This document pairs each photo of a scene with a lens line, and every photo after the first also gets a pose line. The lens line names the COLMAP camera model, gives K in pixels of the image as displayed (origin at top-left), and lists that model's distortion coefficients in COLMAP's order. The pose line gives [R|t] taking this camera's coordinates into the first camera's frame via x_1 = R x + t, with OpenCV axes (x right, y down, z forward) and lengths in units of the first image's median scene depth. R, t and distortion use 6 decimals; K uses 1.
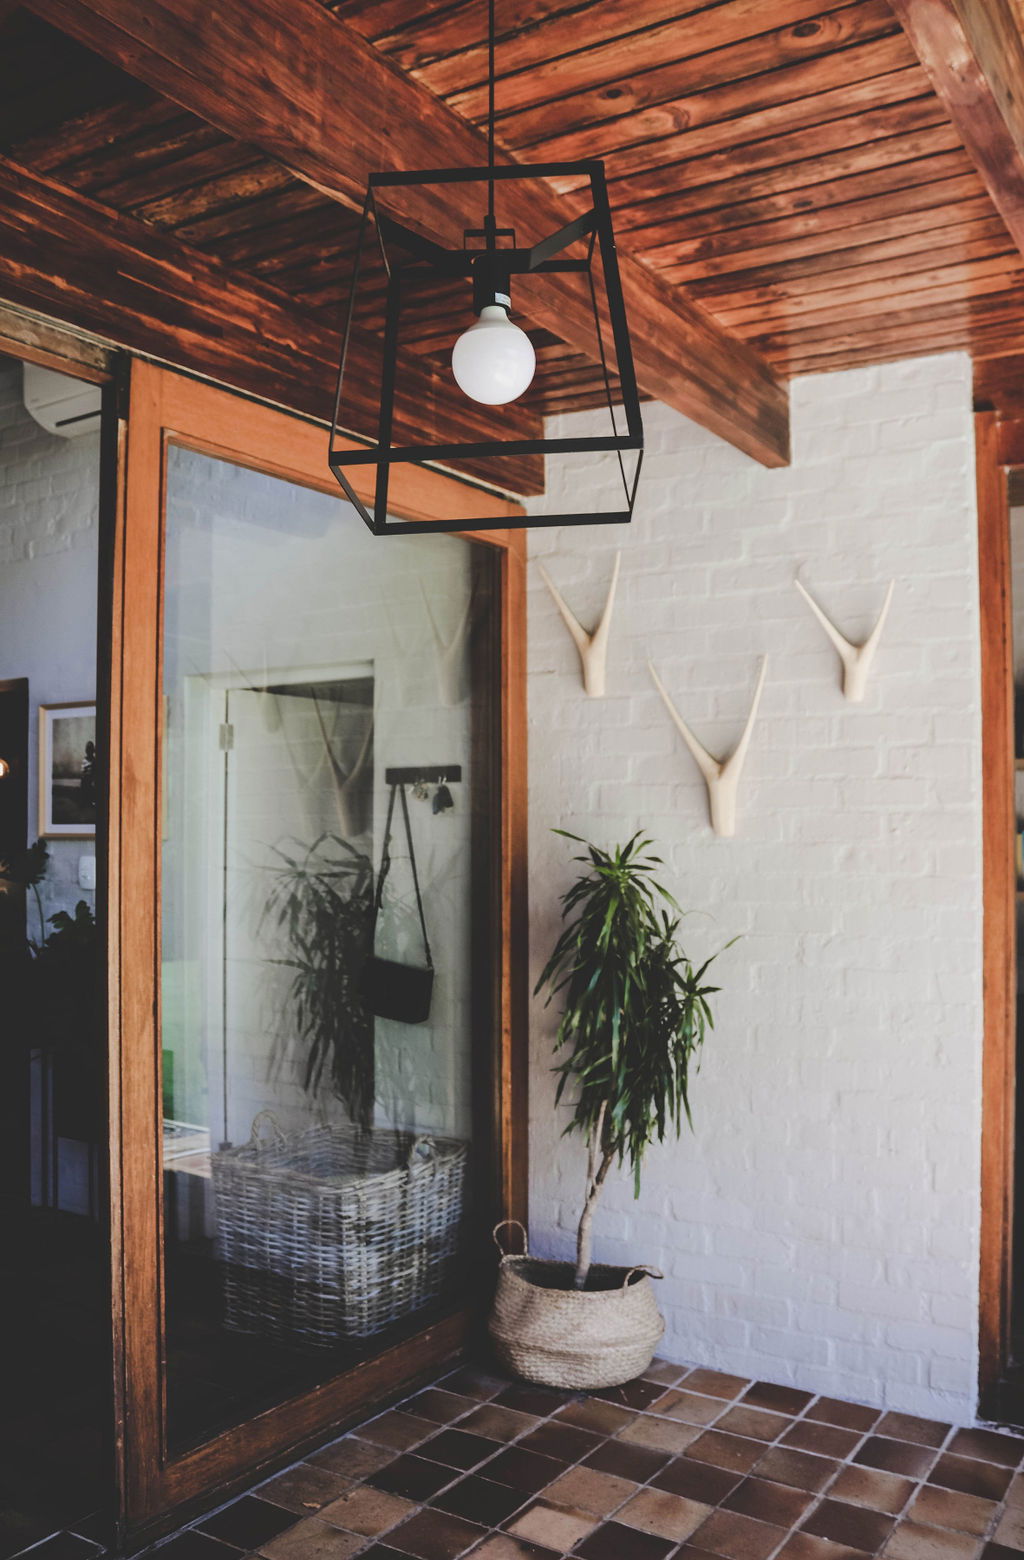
lens RADIAL K [[1346.6, 0, 514.4], [0, 1346.6, 783.7], [0, 0, 1]] dist [-0.016373, -0.003339]
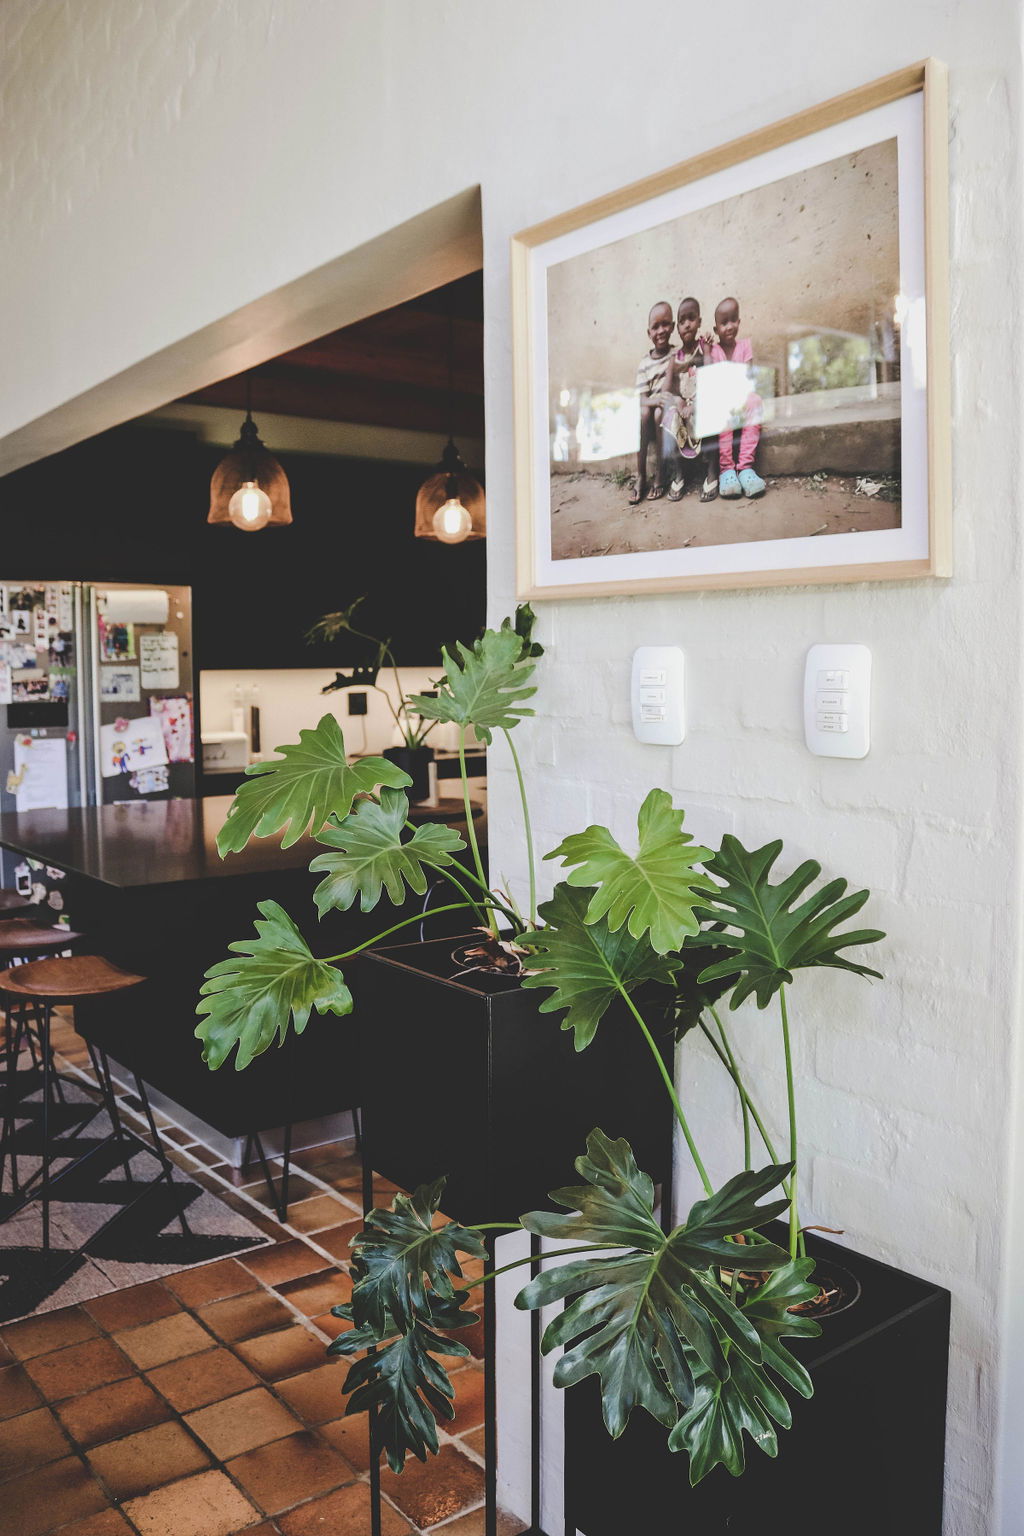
lens RADIAL K [[1325.9, 0, 511.0], [0, 1325.9, 765.9], [0, 0, 1]] dist [-0.016373, -0.003339]
pose [[0.936914, 0.015722, -0.349205, -0.232624], [0.019072, 0.995201, 0.095977, 0.050412], [0.349038, -0.096582, 0.932118, 0.669543]]
